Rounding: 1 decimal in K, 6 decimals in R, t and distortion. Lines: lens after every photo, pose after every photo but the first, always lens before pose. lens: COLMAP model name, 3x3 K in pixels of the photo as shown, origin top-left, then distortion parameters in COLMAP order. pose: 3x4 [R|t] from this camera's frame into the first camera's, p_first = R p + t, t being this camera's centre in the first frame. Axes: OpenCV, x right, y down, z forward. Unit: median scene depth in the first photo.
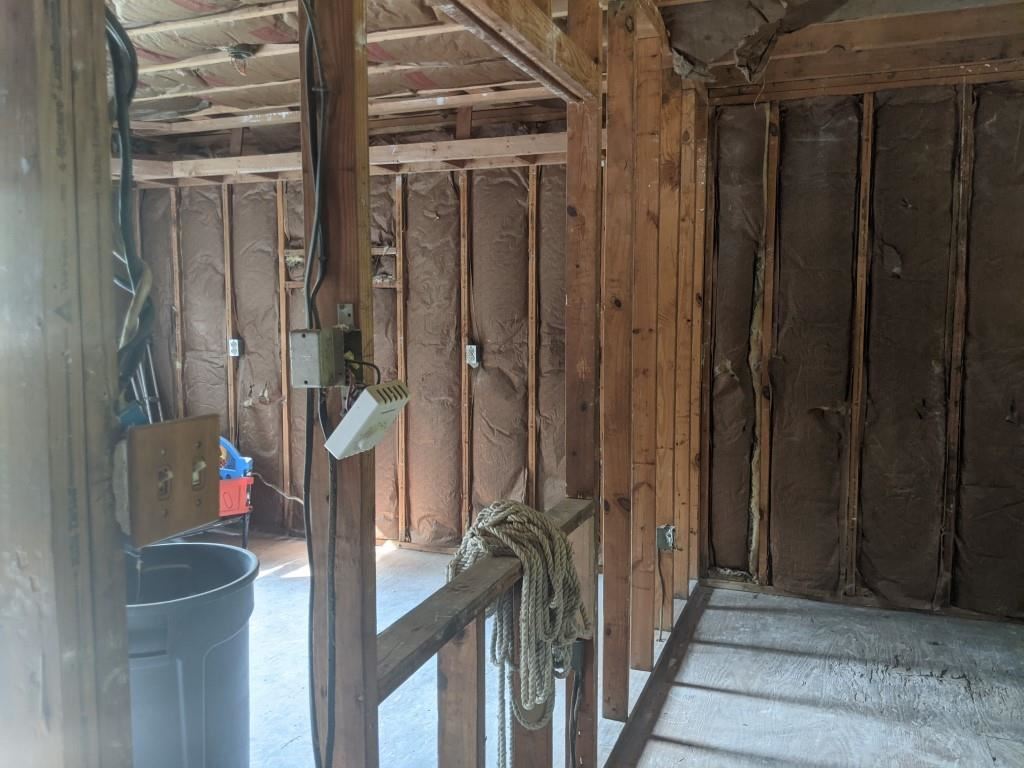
lens RADIAL K [[817.7, 0, 527.0], [0, 817.7, 376.1], [0, 0, 1]] dist [0.067852, -0.148638]
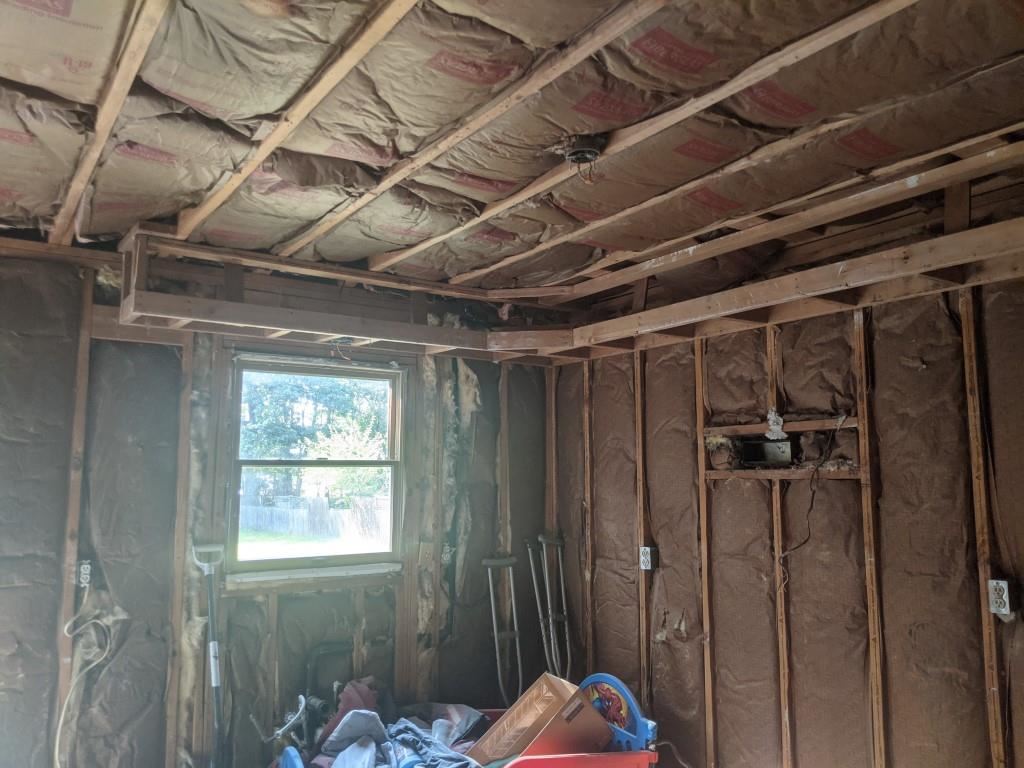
lens RADIAL K [[817.7, 0, 517.2], [0, 817.7, 369.2], [0, 0, 1]] dist [0.067852, -0.148638]
pose [[0.818161, -0.079886, -0.569413, -0.006500], [-0.049972, 0.976676, -0.208825, -0.050267], [0.572814, 0.199307, 0.795085, 0.361898]]
